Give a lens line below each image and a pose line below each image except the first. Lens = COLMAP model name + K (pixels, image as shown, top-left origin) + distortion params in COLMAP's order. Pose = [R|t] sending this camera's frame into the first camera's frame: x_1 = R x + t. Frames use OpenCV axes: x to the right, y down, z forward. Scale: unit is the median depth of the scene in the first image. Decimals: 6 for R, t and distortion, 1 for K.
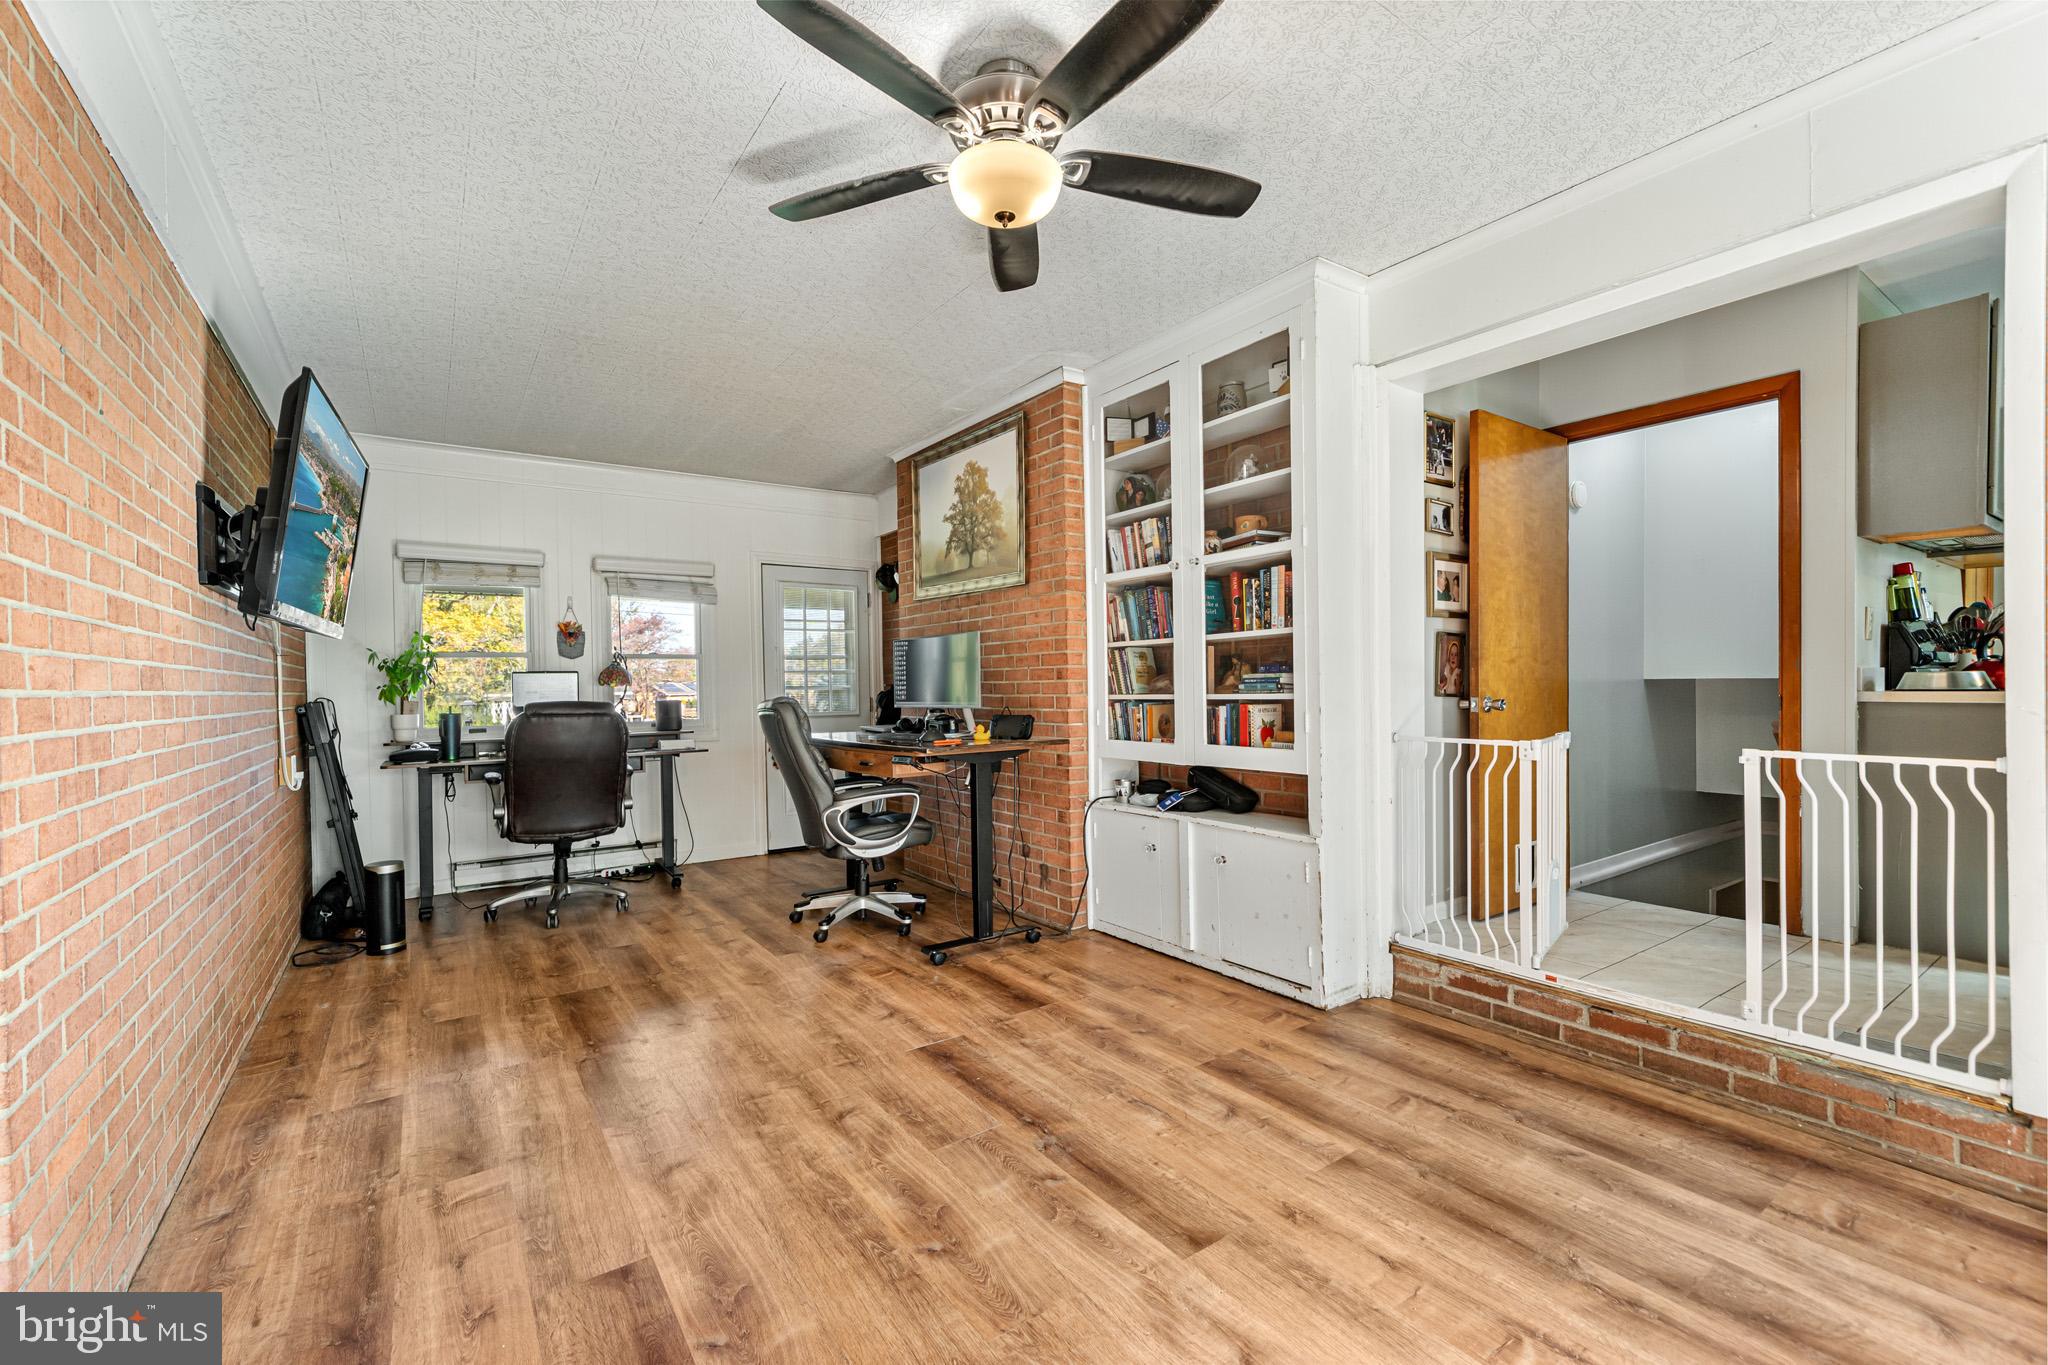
lens RADIAL K [[859.4, 0, 1020.1], [0, 859.4, 697.2], [0, 0, 1]] dist [-0.002109, -0.000071]
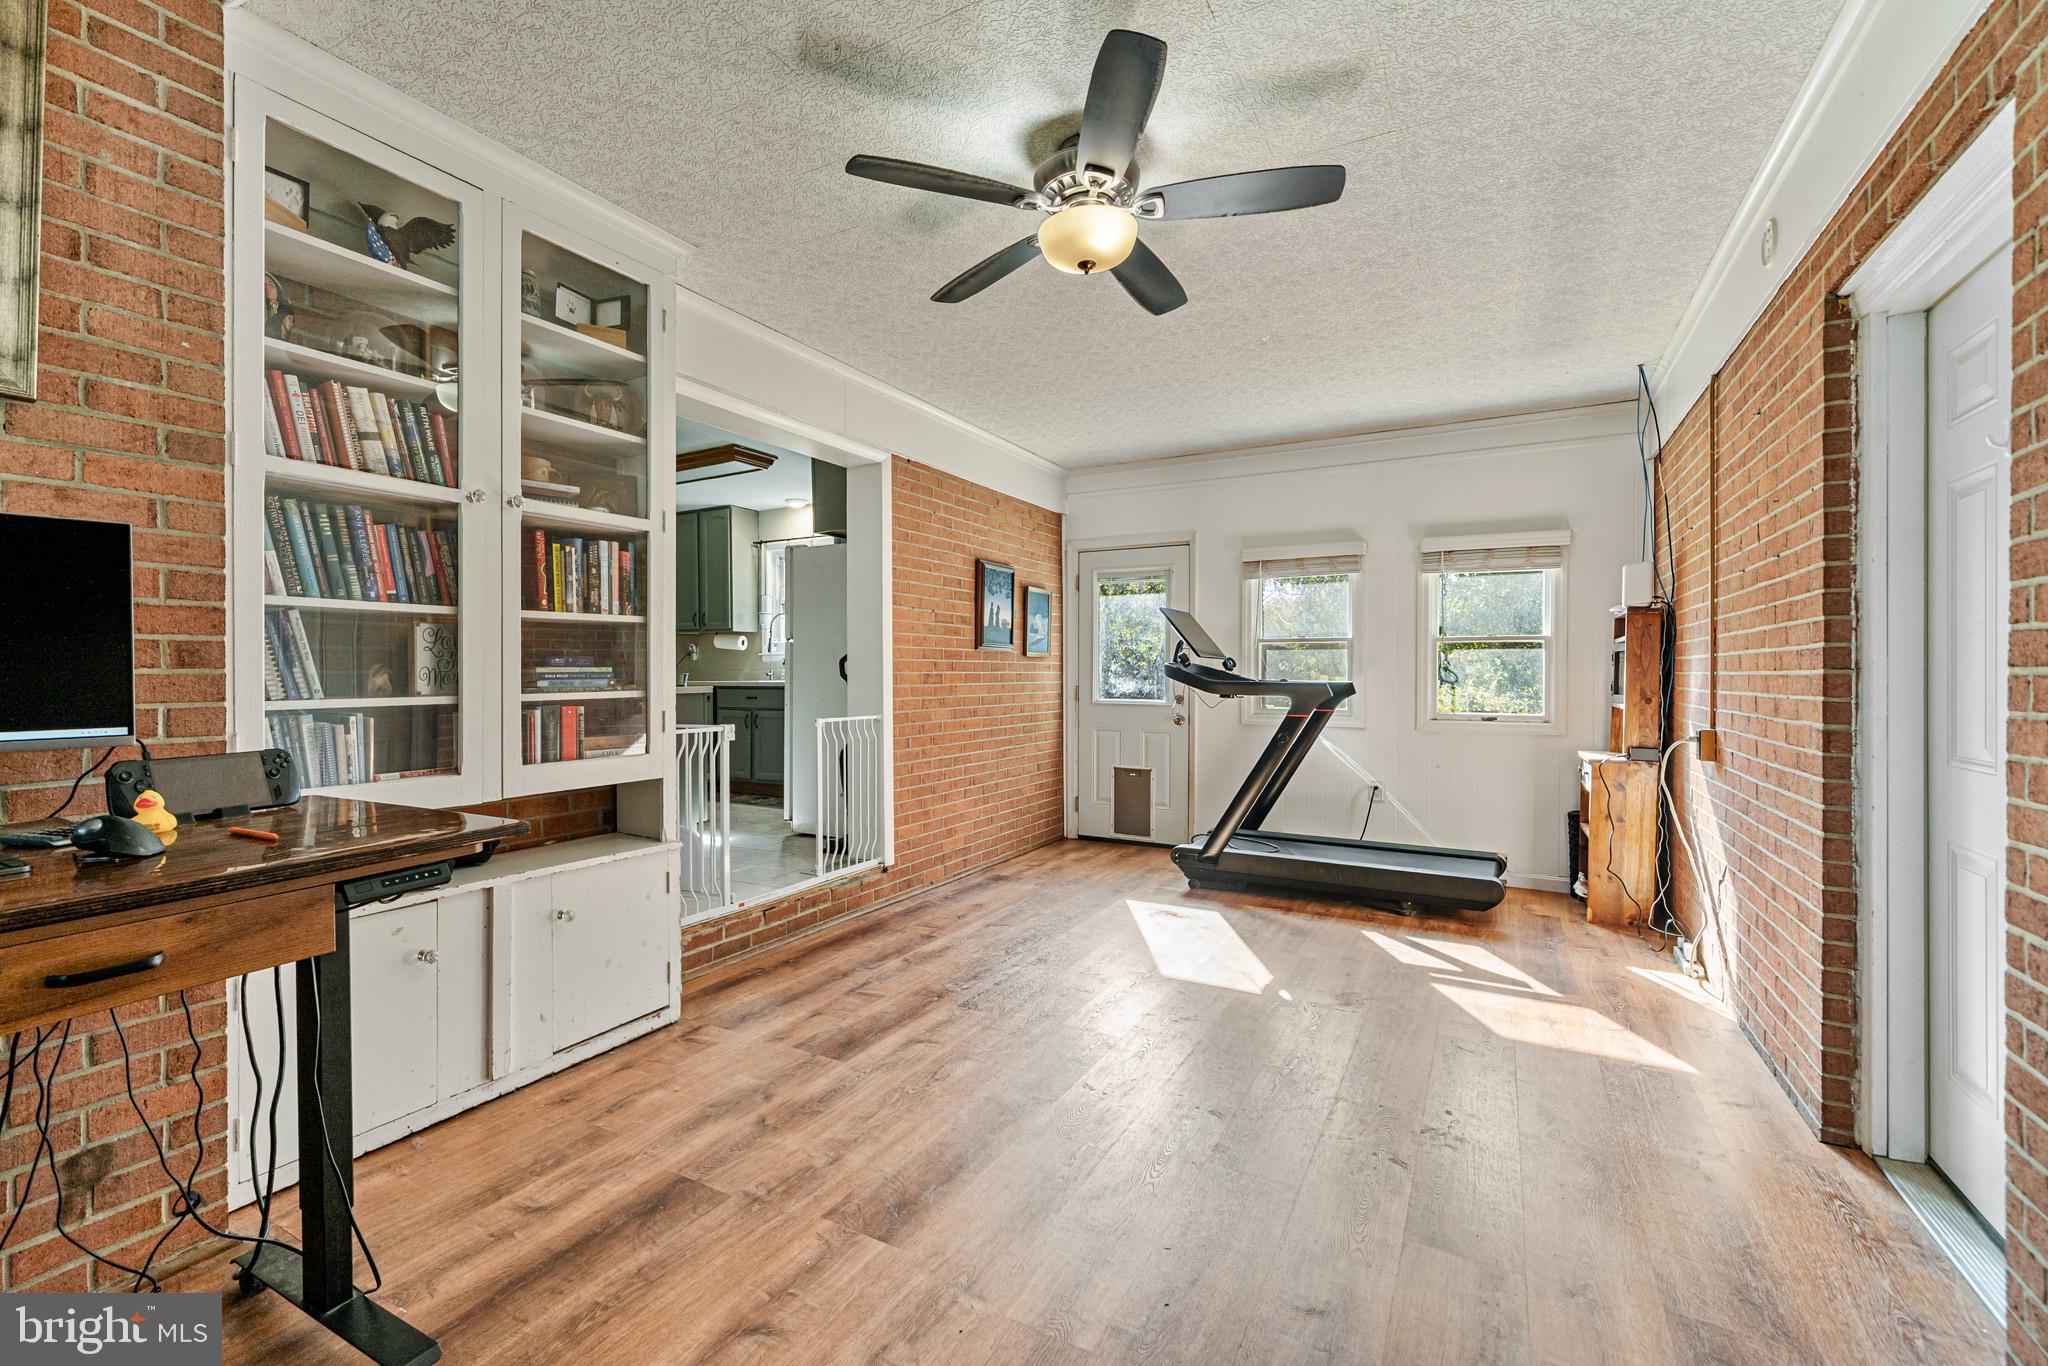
lens RADIAL K [[813.0, 0, 1029.7], [0, 813.0, 674.3], [0, 0, 1]] dist [0.001057, 0.000377]
pose [[-0.423505, 0.014291, 0.905781, -0.652427], [0.022195, 0.999739, -0.005396, -0.007946], [-0.905622, 0.017818, -0.423711, 1.043823]]
